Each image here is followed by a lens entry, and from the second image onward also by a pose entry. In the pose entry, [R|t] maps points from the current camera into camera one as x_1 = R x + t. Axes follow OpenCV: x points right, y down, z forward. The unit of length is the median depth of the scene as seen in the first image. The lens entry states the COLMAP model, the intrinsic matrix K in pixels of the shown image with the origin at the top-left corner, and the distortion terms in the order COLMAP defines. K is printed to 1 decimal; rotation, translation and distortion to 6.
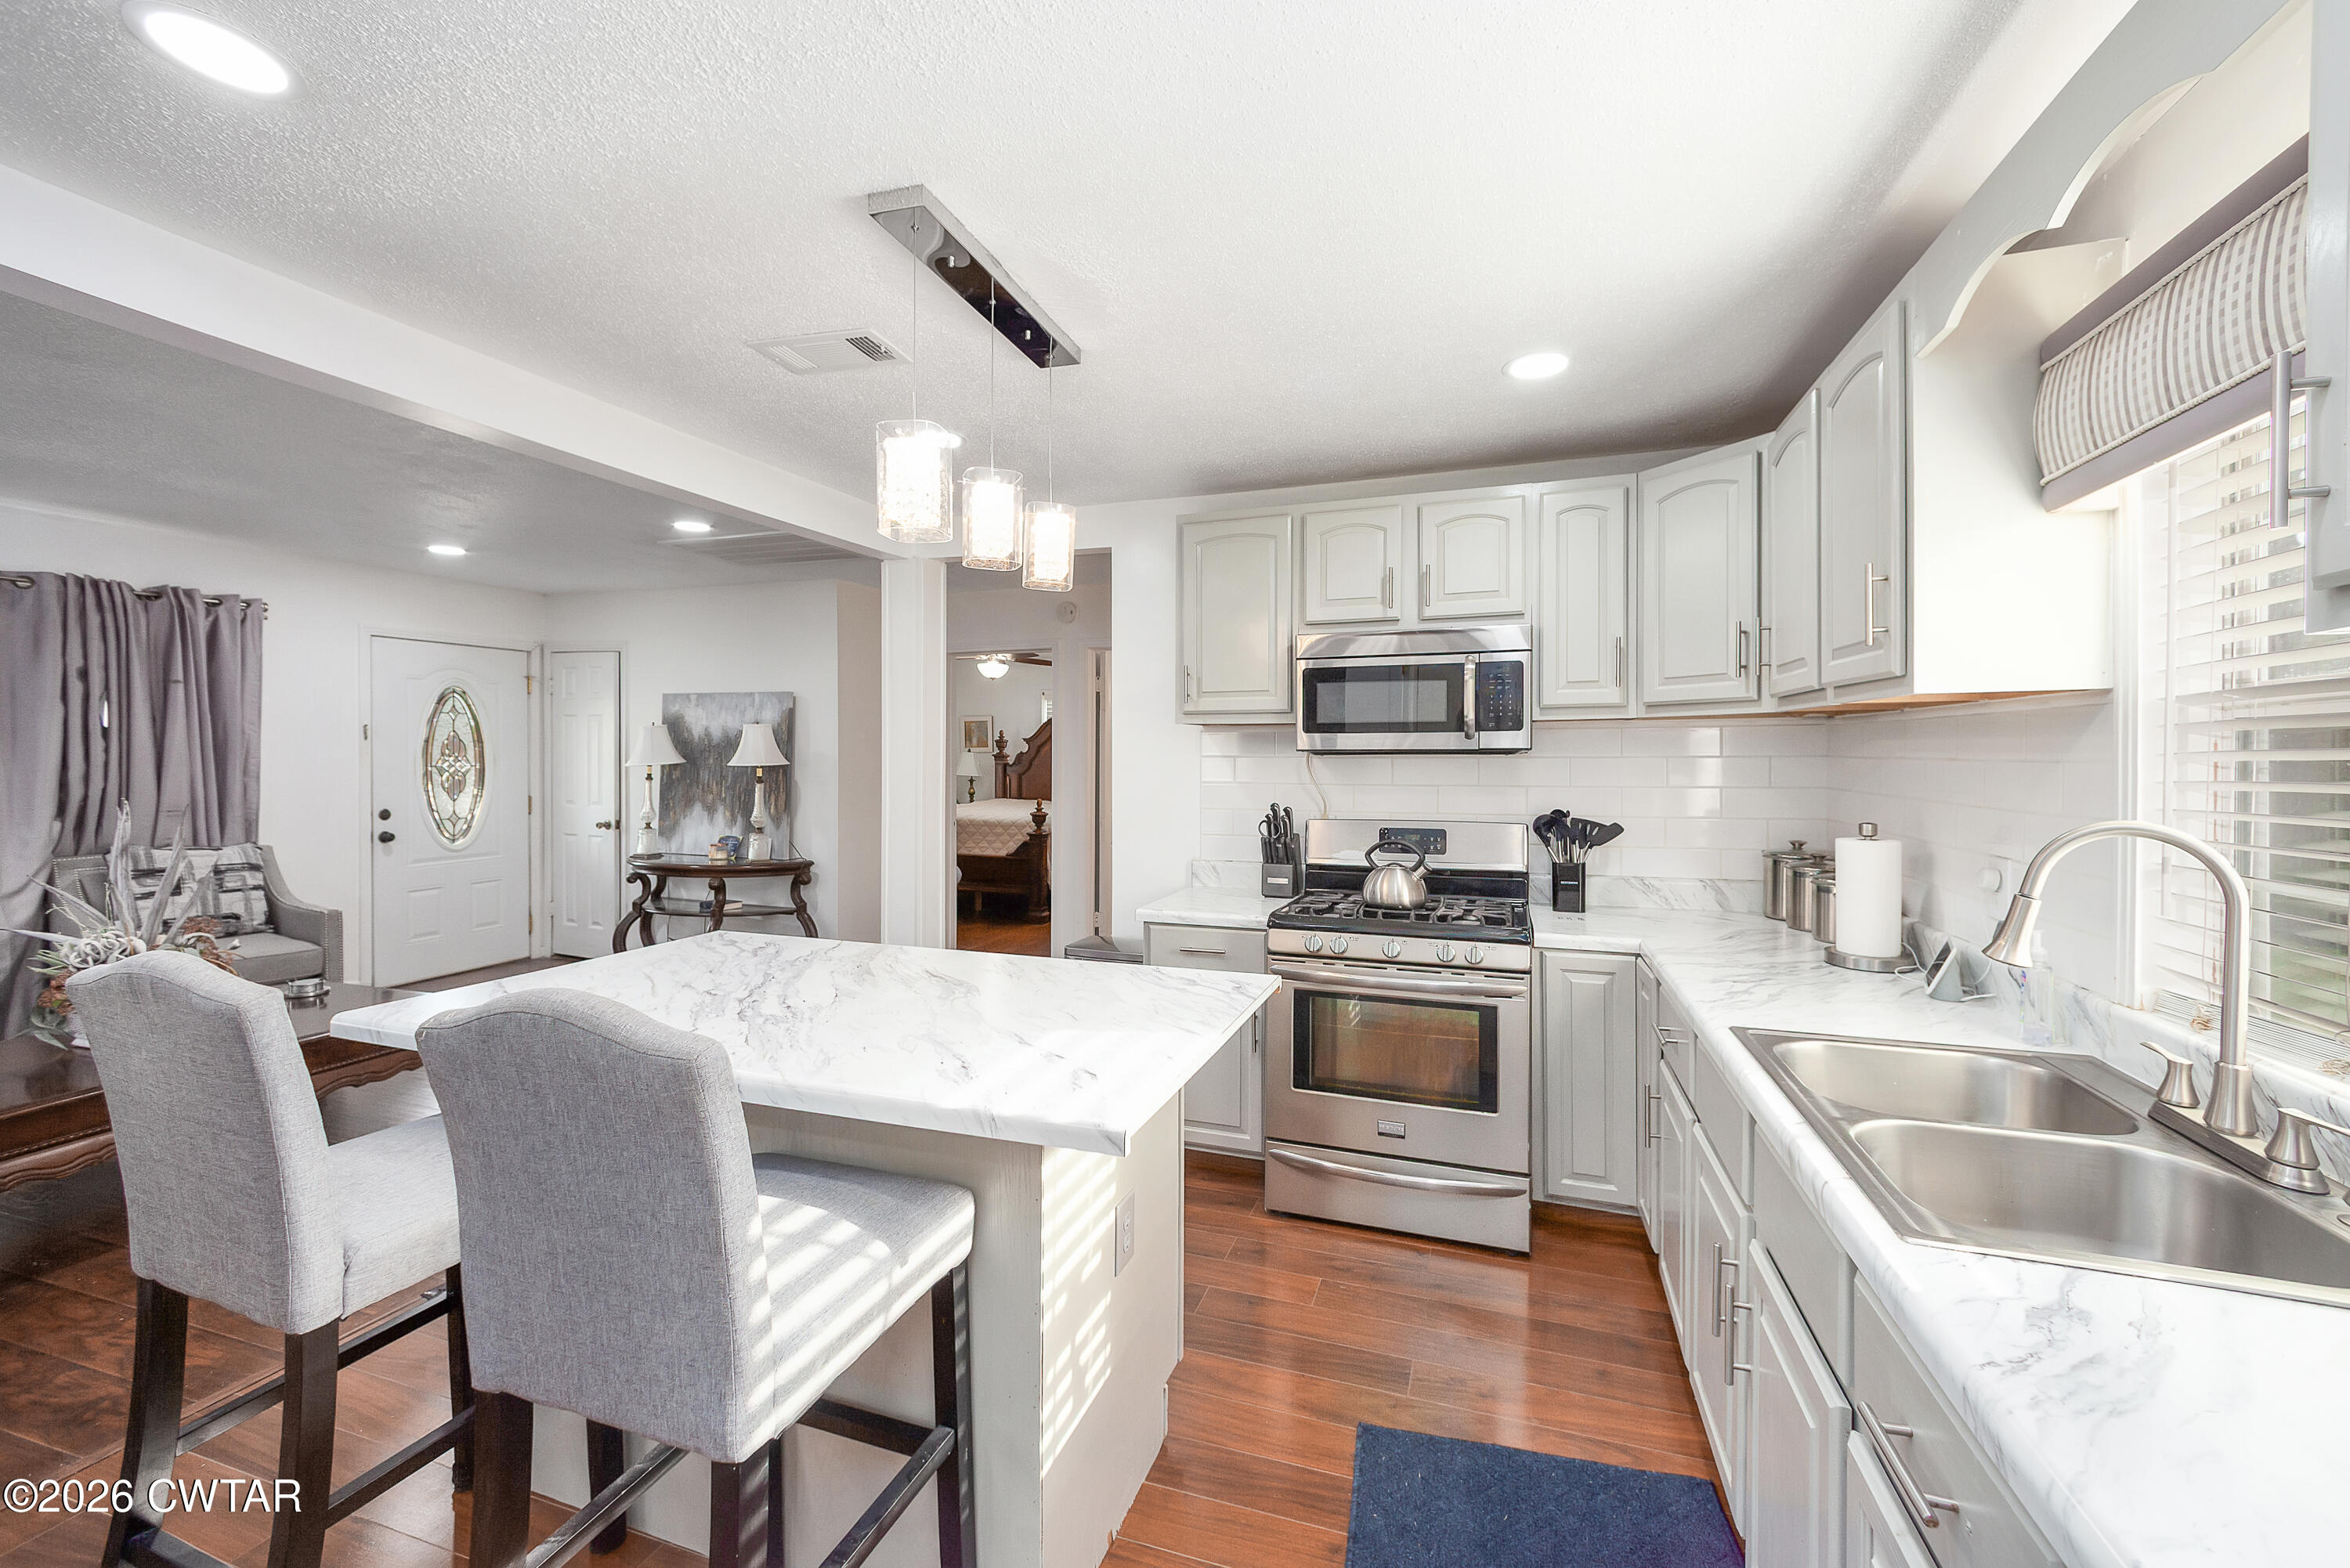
lens RADIAL K [[939.0, 0, 1196.1], [0, 939.0, 785.2], [0, 0, 1]] dist [0.006164, -0.000563]
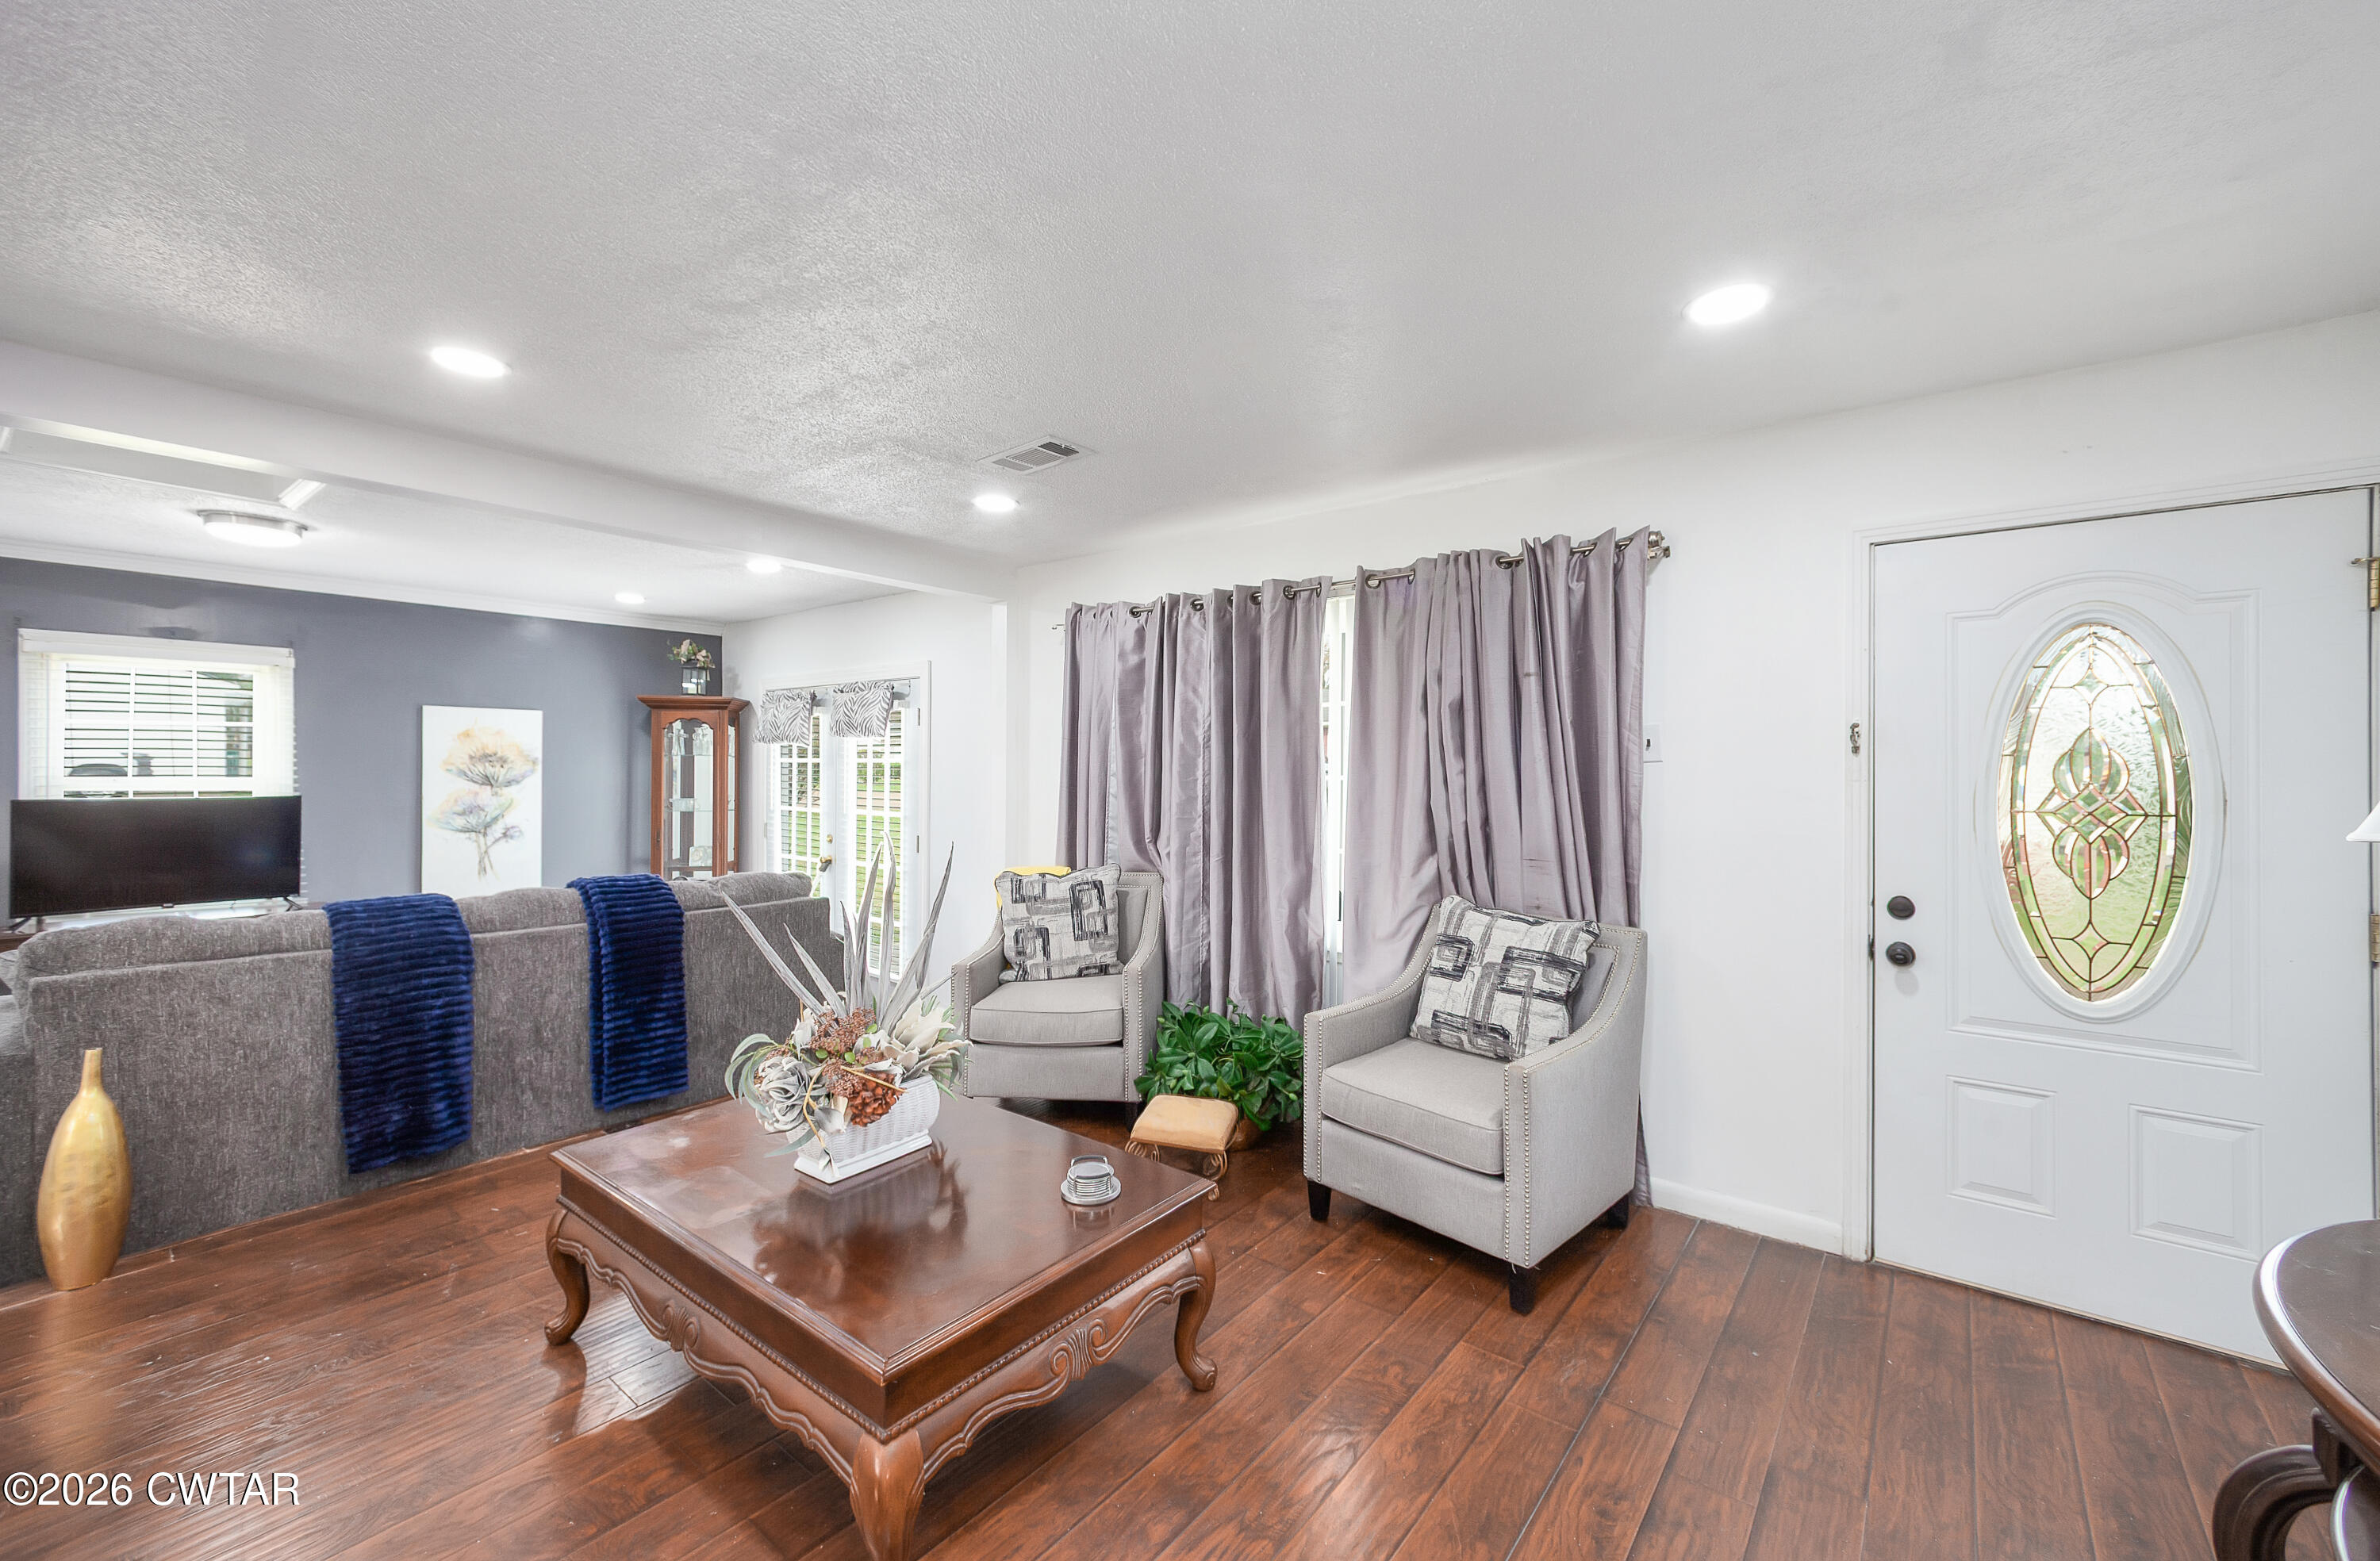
lens RADIAL K [[951.0, 0, 1179.5], [0, 951.0, 765.6], [0, 0, 1]] dist [0.006164, -0.000563]
pose [[-0.347755, -0.011311, -0.937517, -0.462295], [-0.041234, 0.999144, 0.003240, -0.048505], [0.936678, 0.039785, -0.347924, 1.405242]]
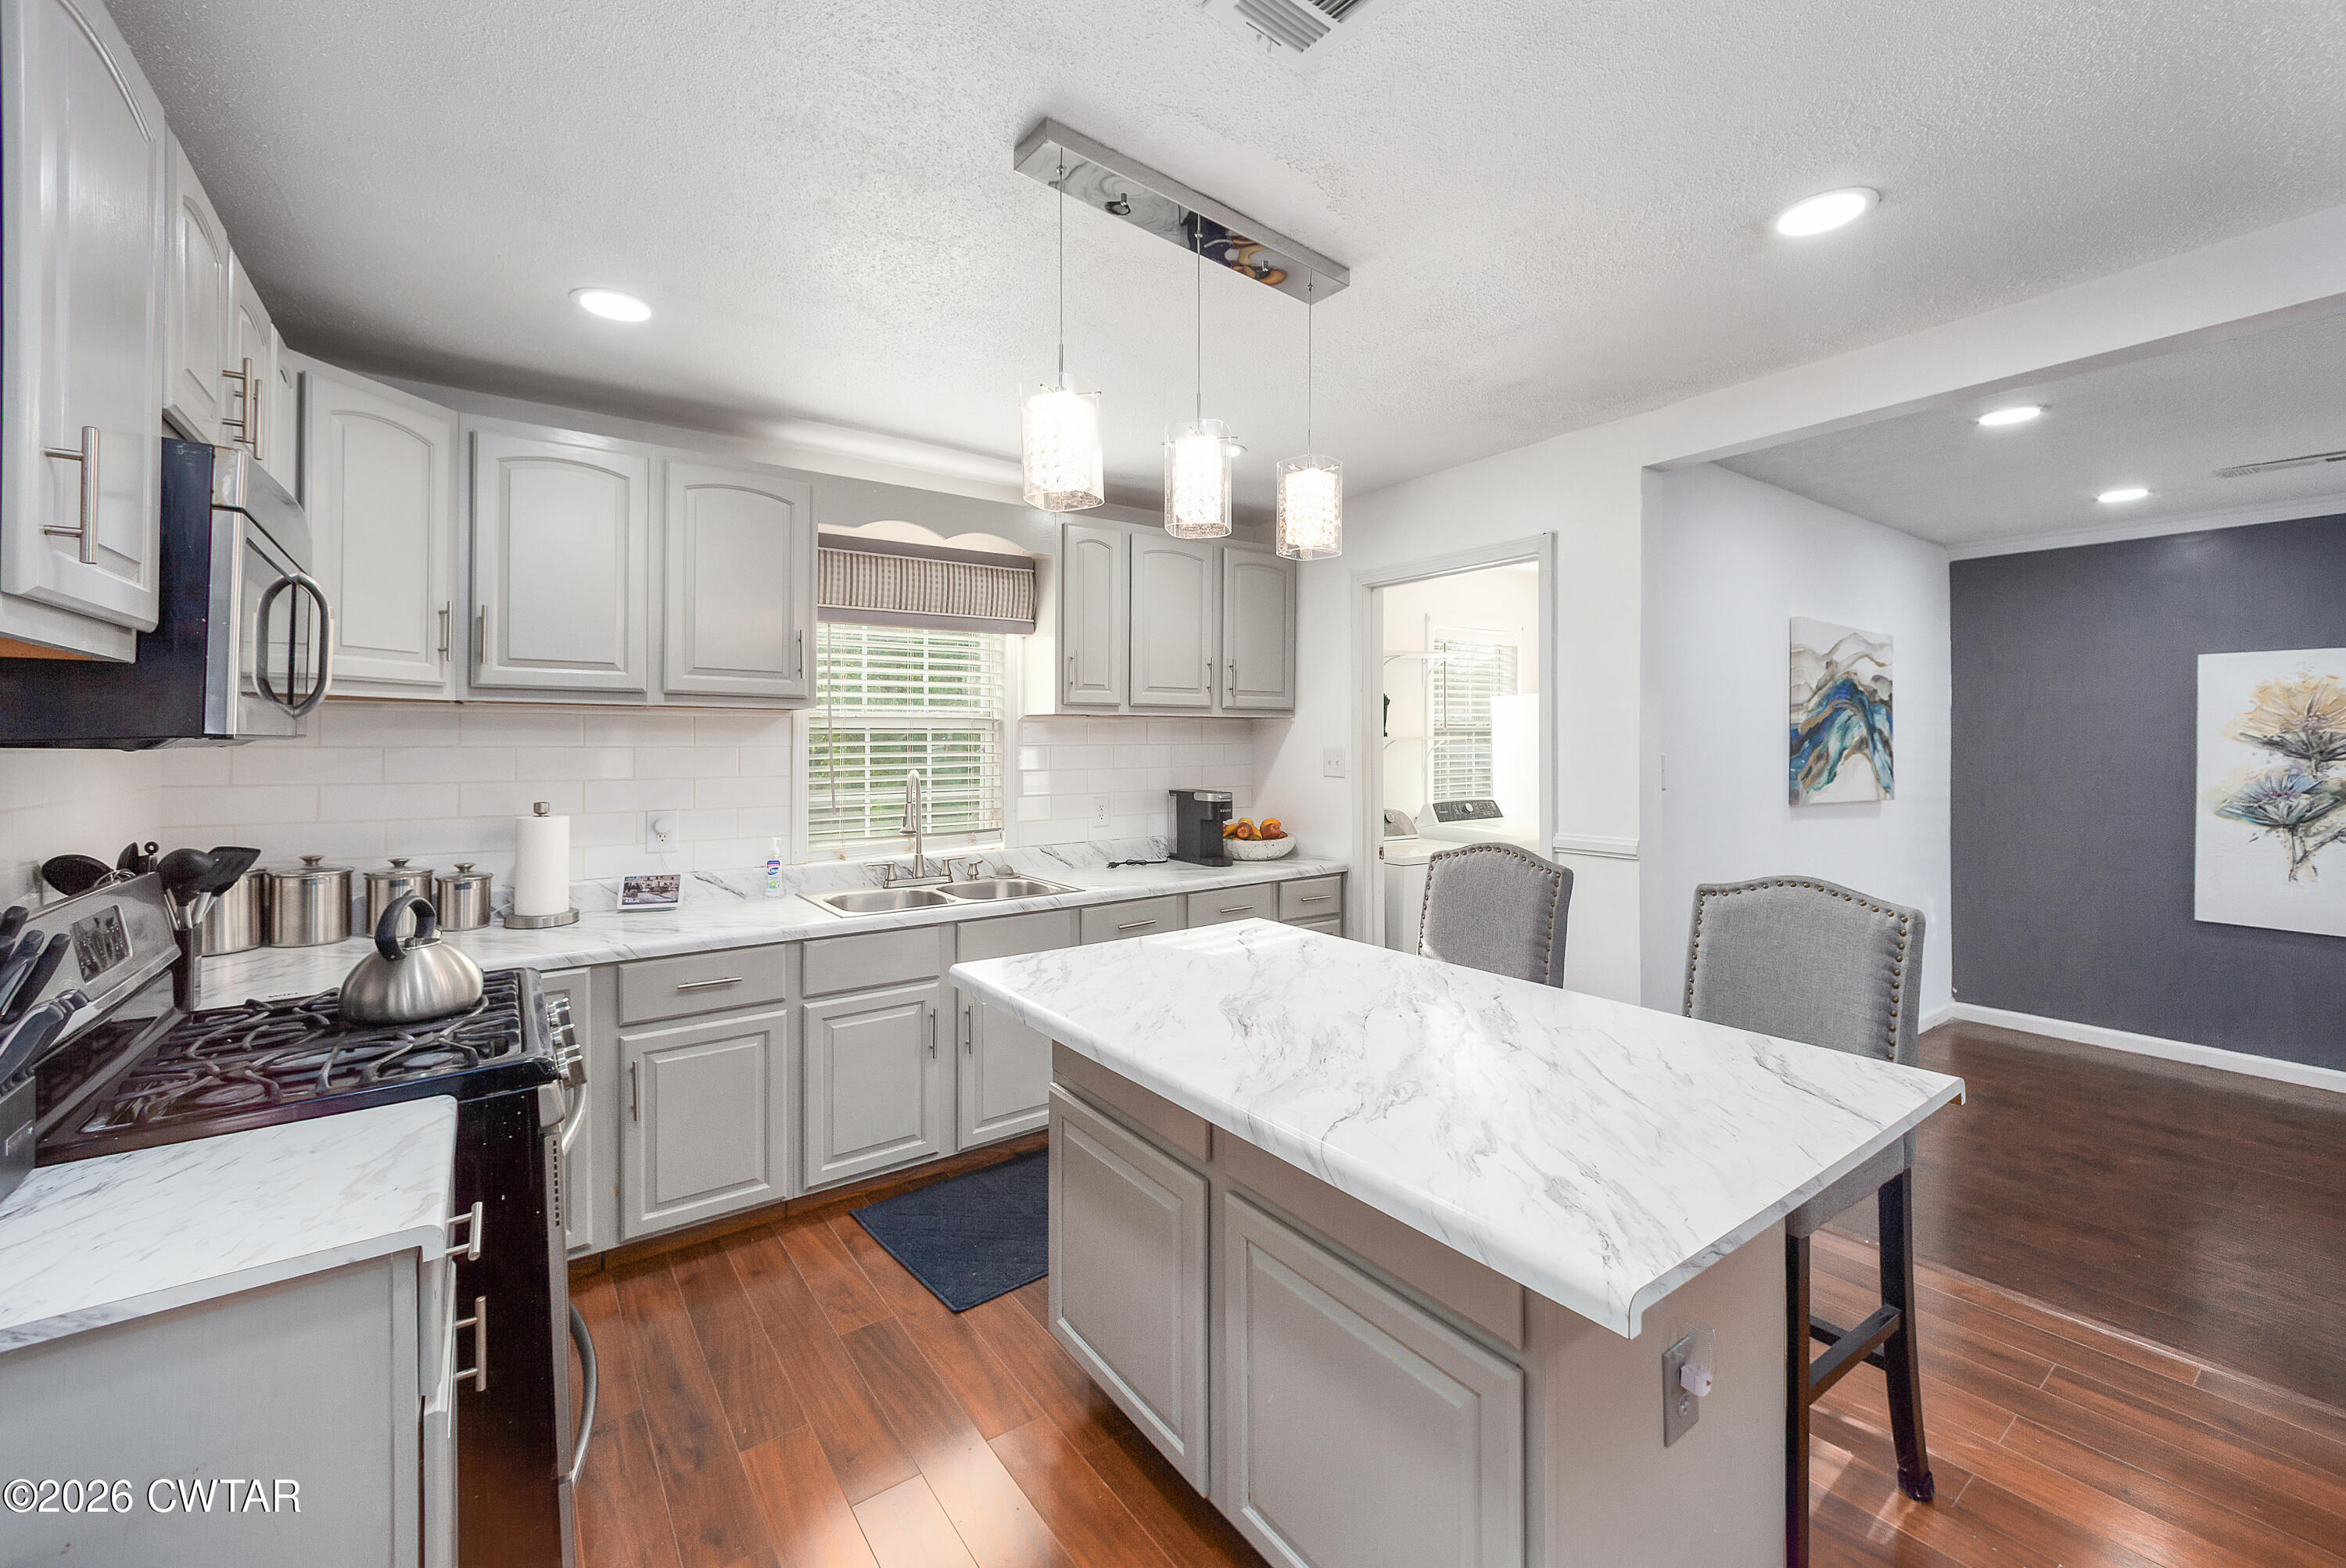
lens RADIAL K [[937.5, 0, 1206.8], [0, 937.5, 744.8], [0, 0, 1]] dist [0.006164, -0.000563]
pose [[-0.820962, -0.003457, 0.570972, -0.454287], [0.018015, 0.999327, 0.031952, -0.038084], [-0.570699, 0.036518, -0.820347, 1.088766]]
